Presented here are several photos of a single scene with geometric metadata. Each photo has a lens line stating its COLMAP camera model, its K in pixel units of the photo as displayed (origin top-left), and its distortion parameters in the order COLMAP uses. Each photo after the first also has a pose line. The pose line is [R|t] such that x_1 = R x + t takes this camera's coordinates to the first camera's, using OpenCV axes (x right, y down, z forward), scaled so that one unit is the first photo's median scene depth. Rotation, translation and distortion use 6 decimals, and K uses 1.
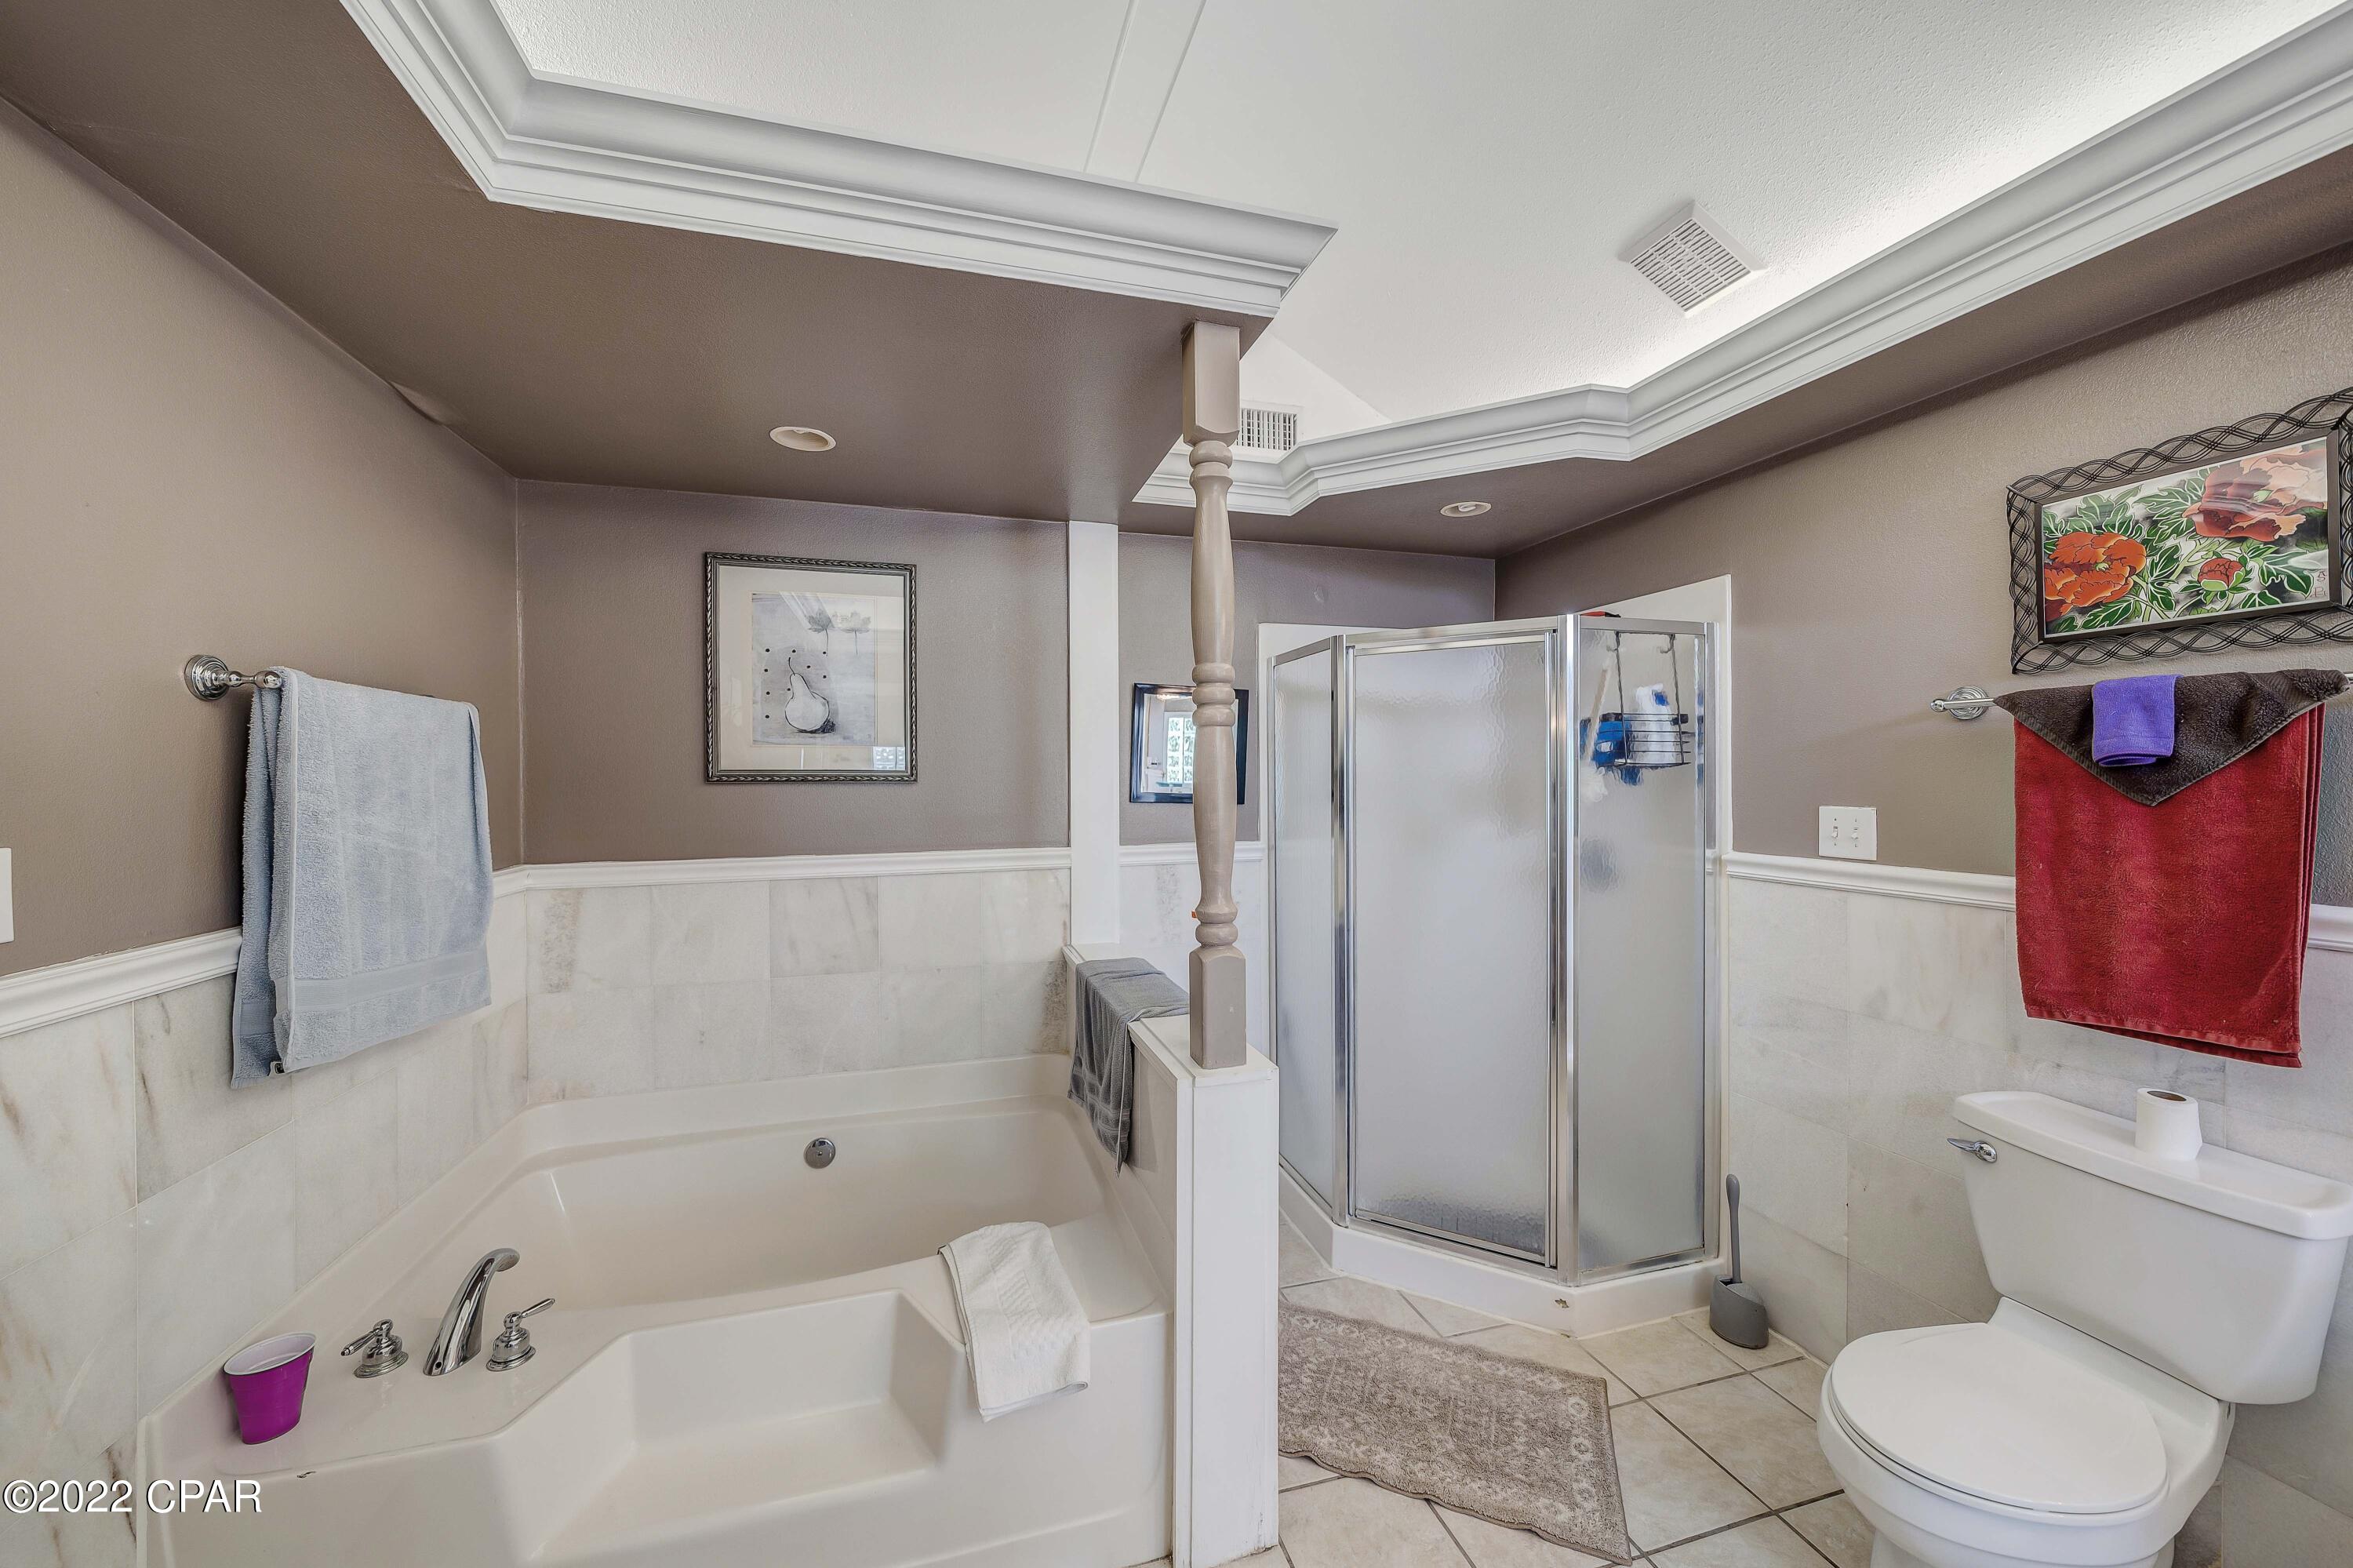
lens RADIAL K [[838.2, 0, 1172.5], [0, 838.2, 782.9], [0, 0, 1]] dist [-0.000752, -0.000048]
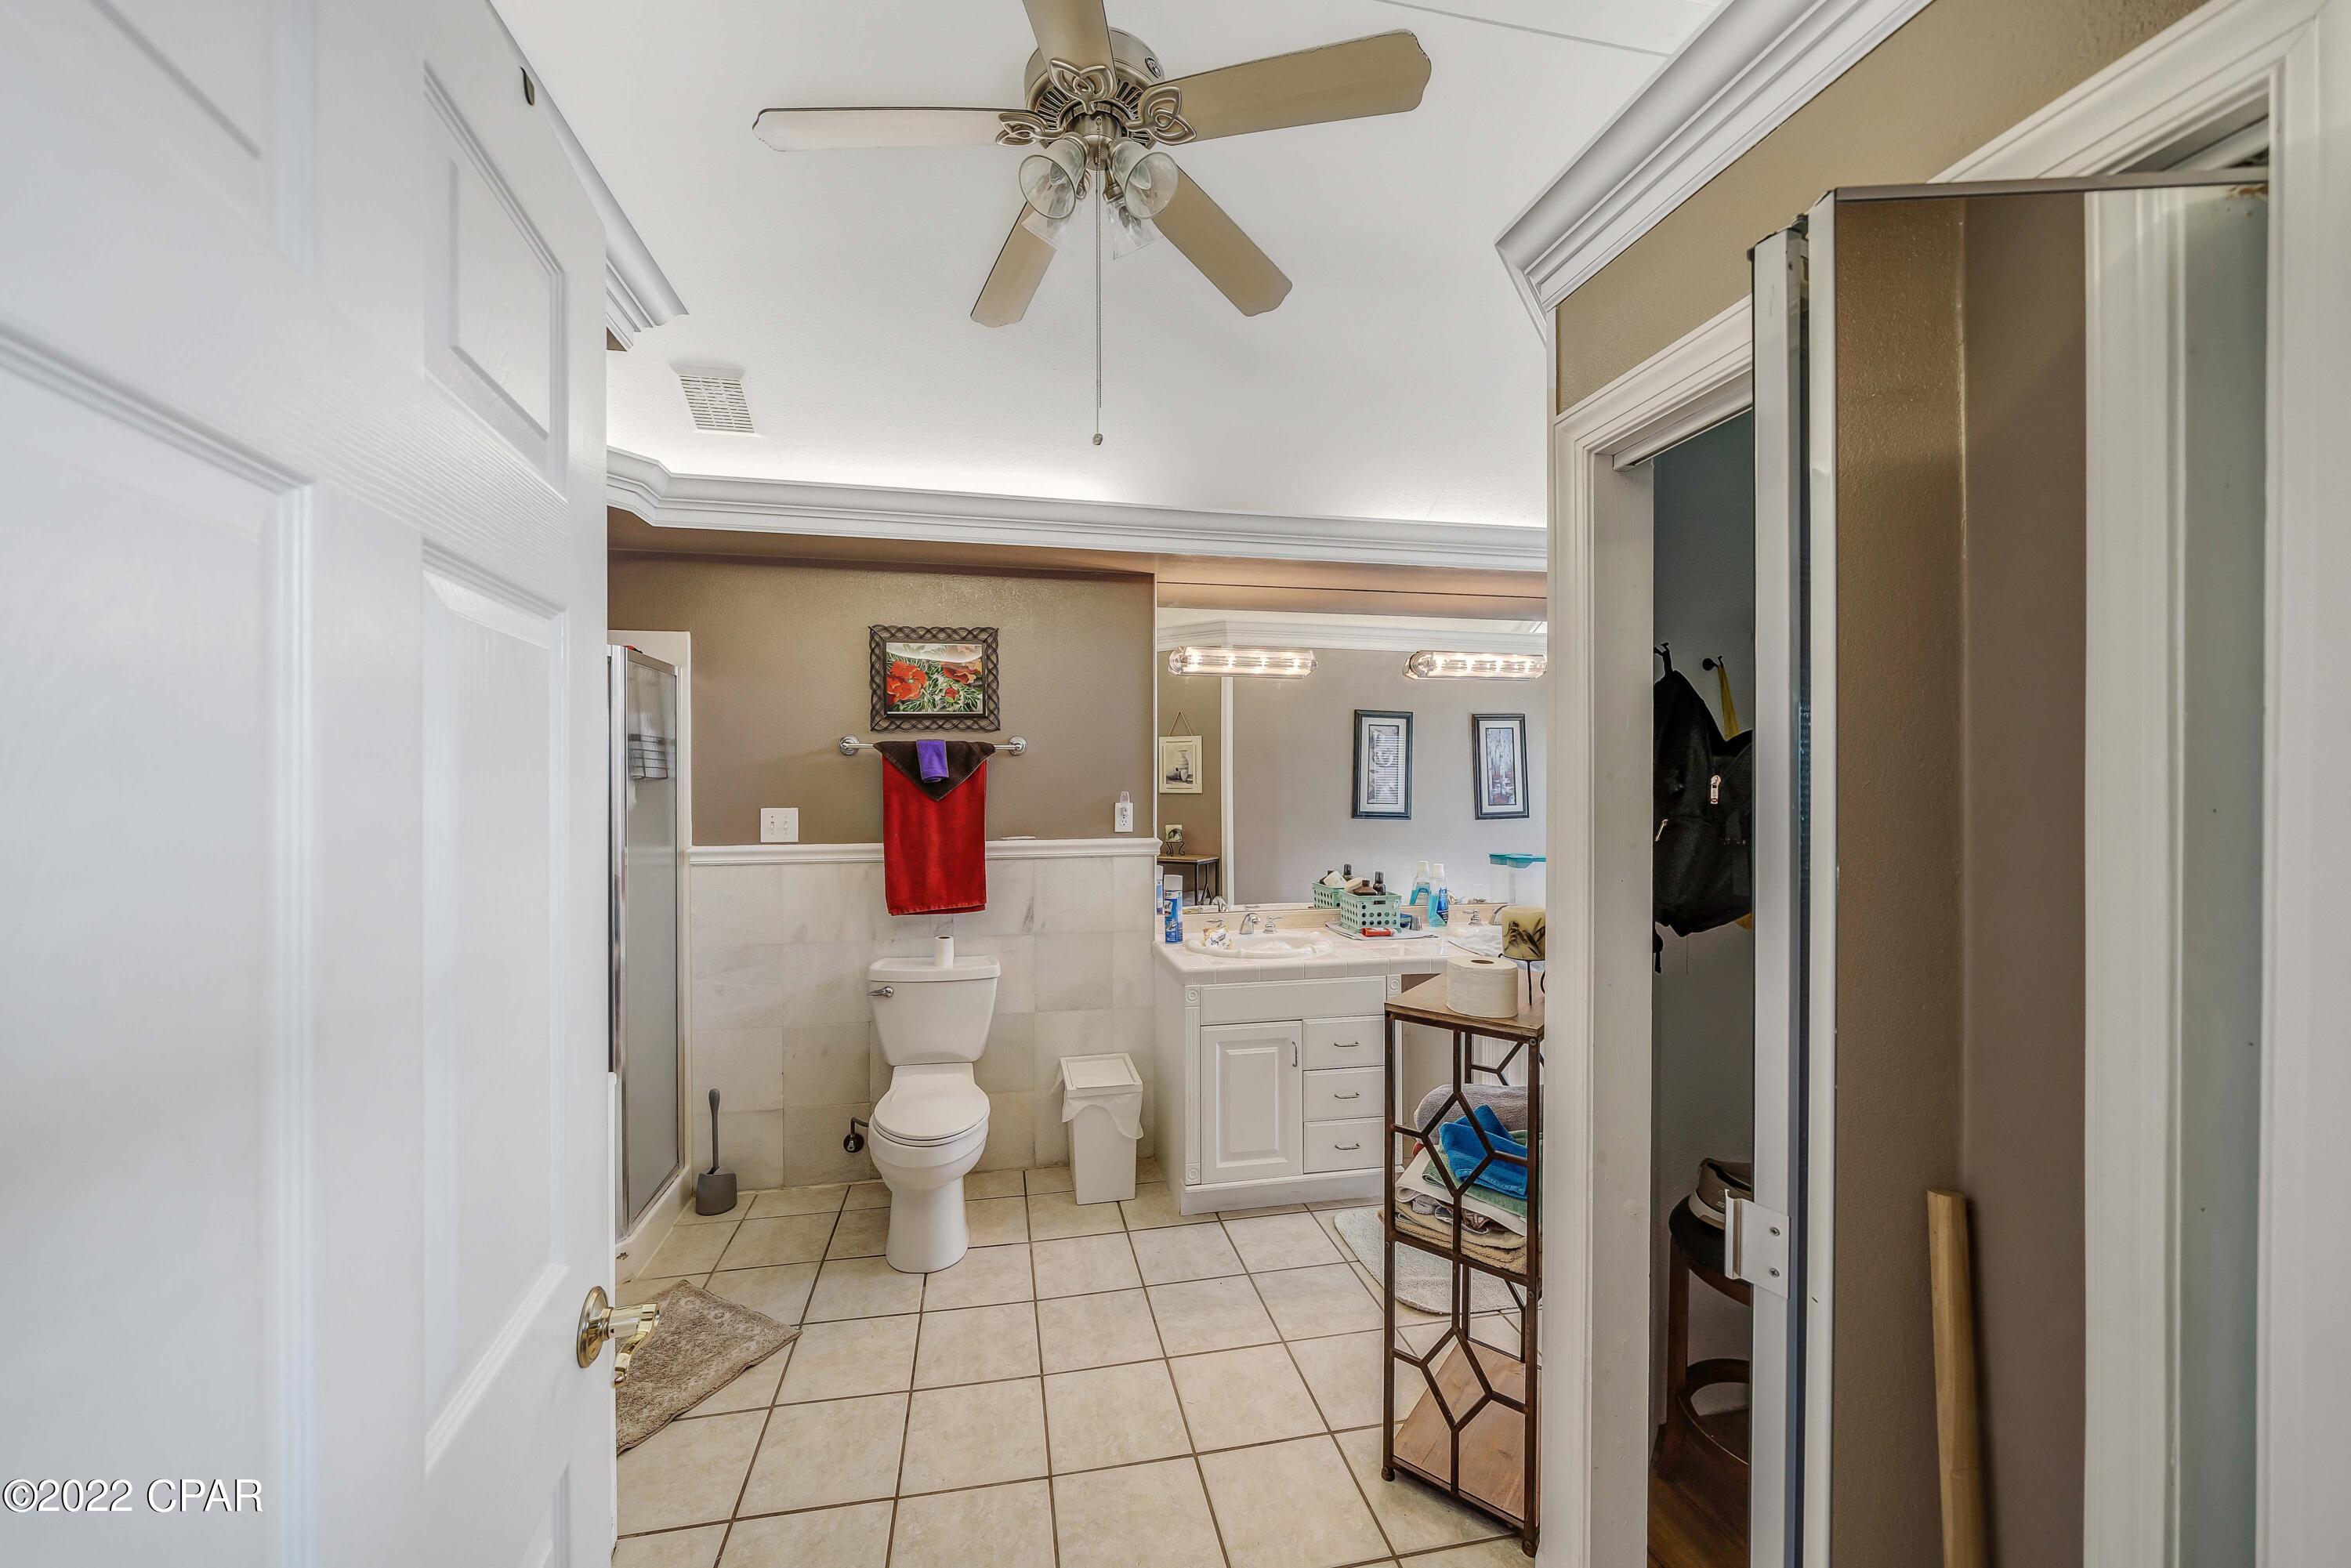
lens RADIAL K [[837.4, 0, 1165.8], [0, 837.4, 788.6], [0, 0, 1]] dist [-0.000752, -0.000048]
pose [[0.088009, -0.000836, 0.996119, -0.780654], [0.011574, 0.999933, -0.000184, 0.001936], [-0.996052, 0.011546, 0.088012, 0.220463]]
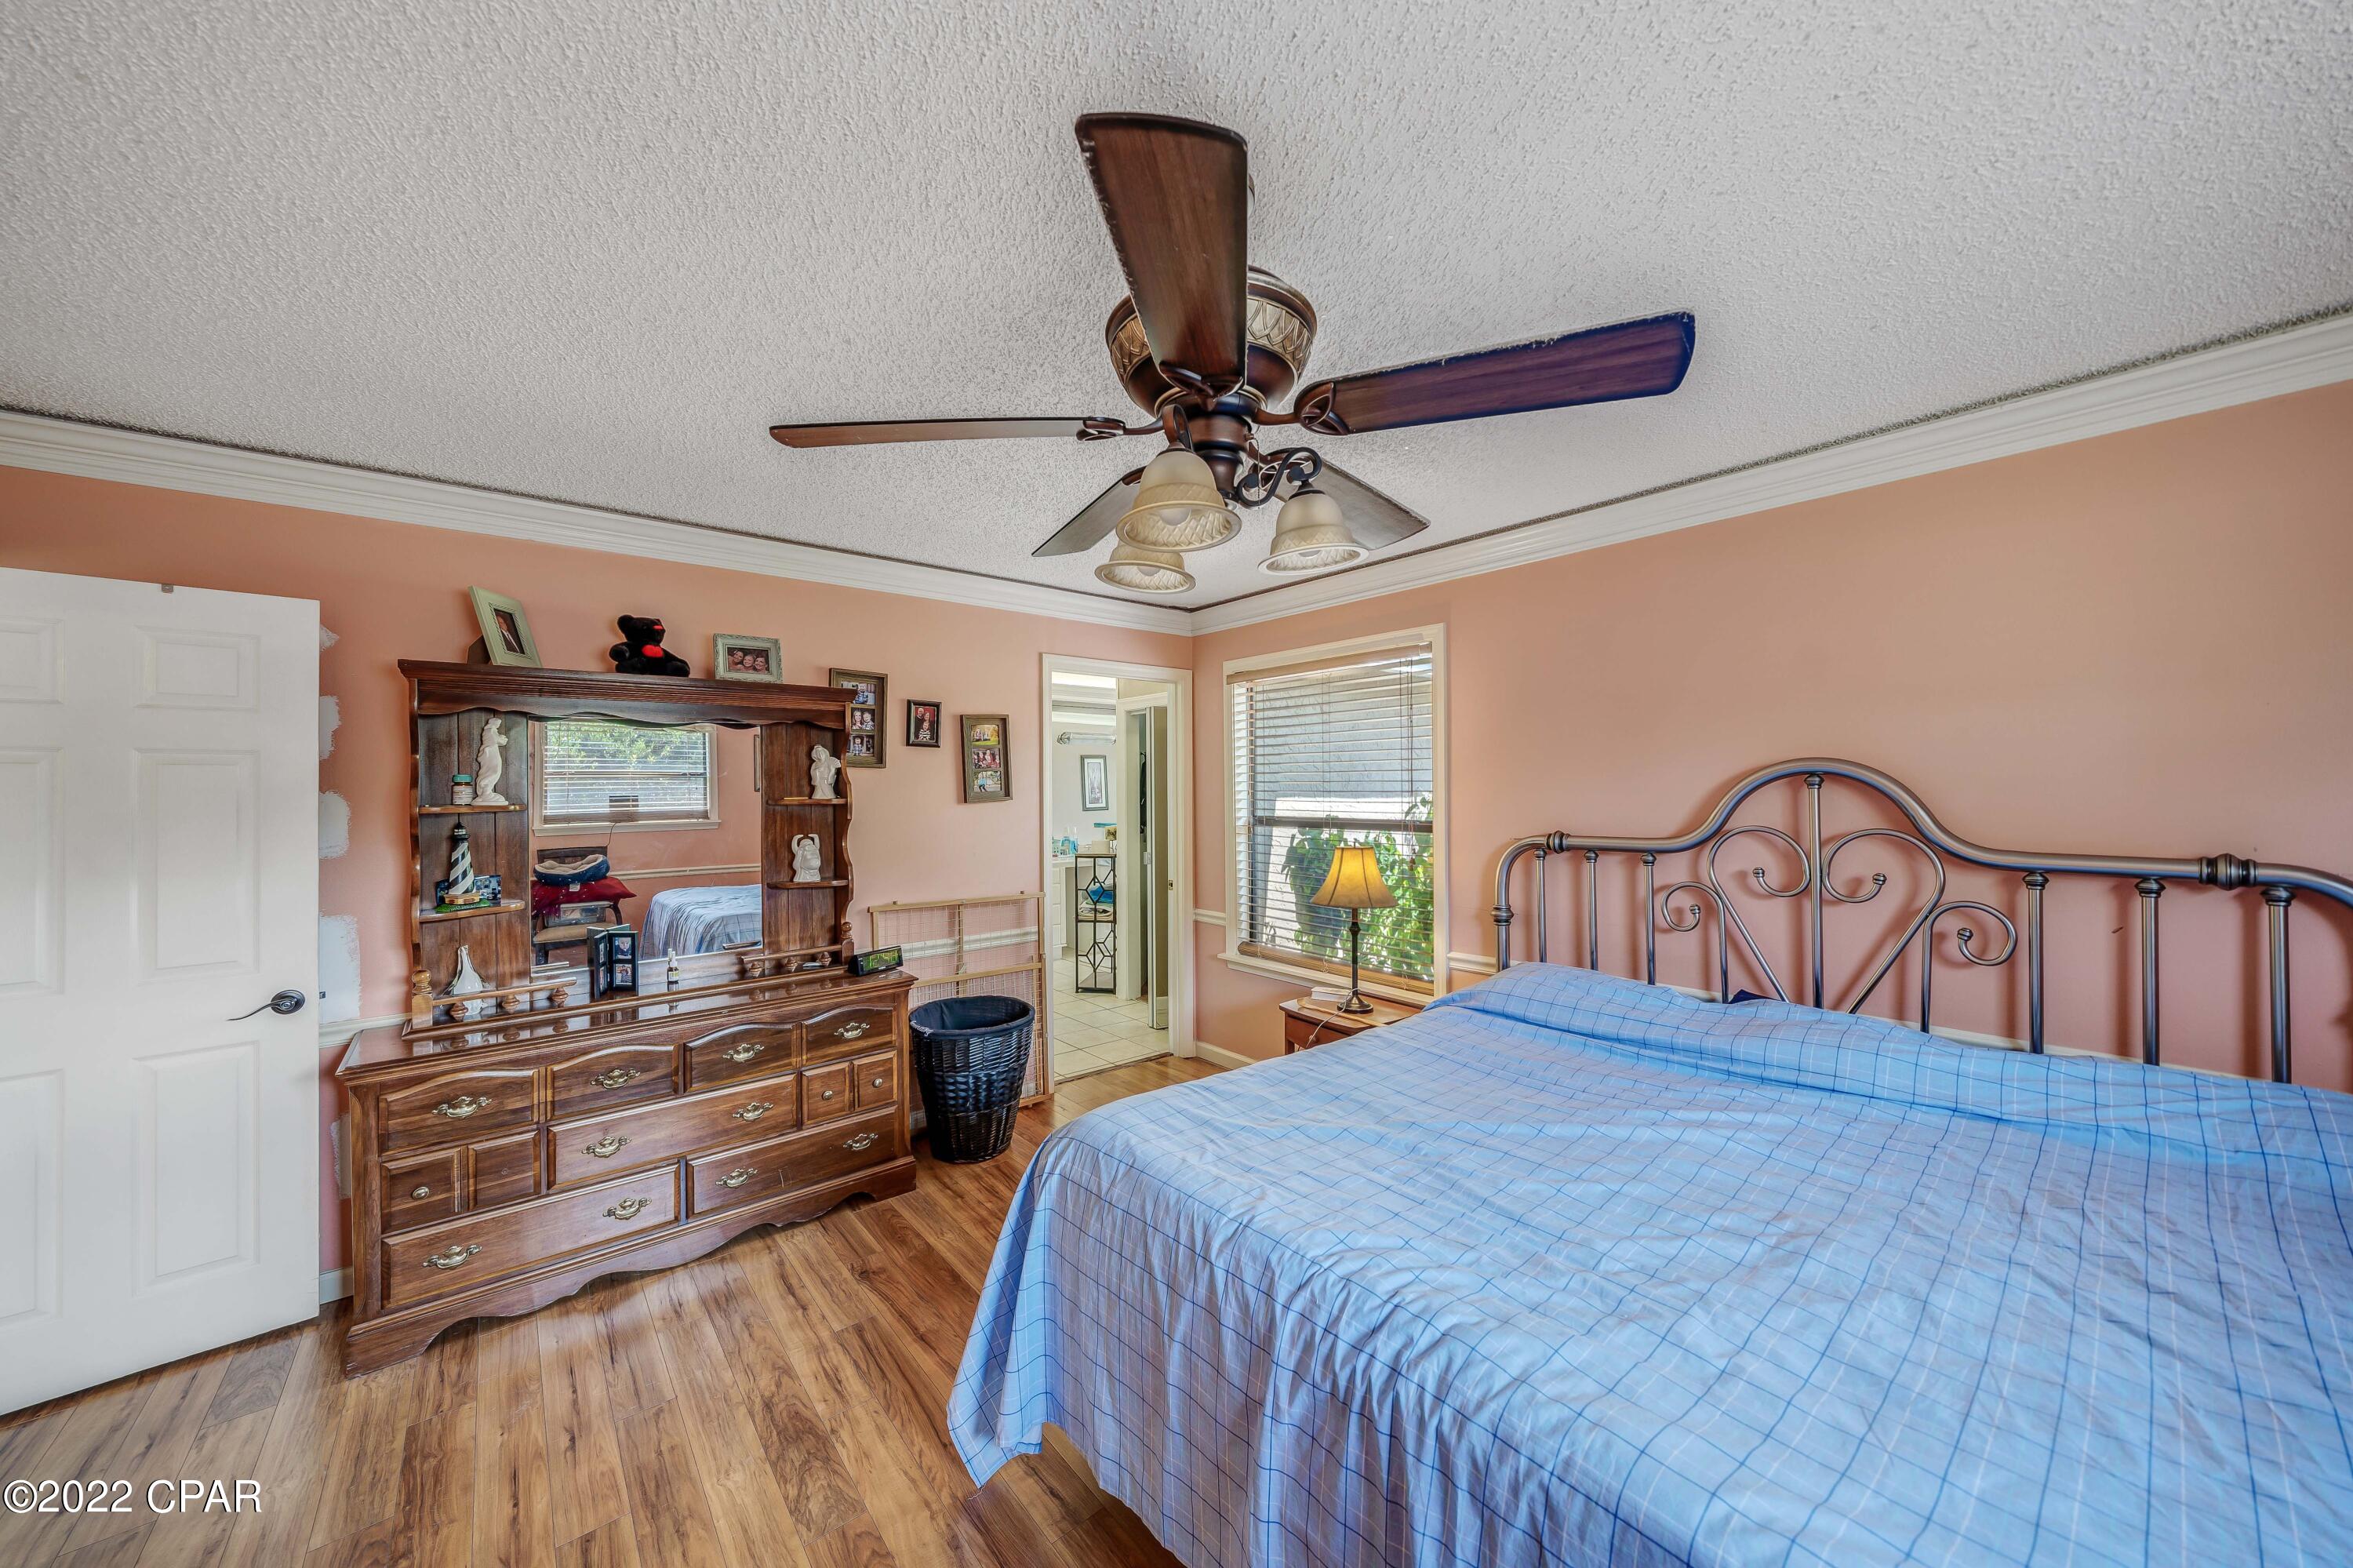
lens RADIAL K [[838.2, 0, 1171.0], [0, 838.2, 786.6], [0, 0, 1]] dist [-0.000752, -0.000048]
pose [[-0.390118, 0.015413, 0.920636, -3.446305], [0.024435, 0.999681, -0.006383, 0.010764], [-0.920441, 0.020005, -0.390370, 1.145321]]
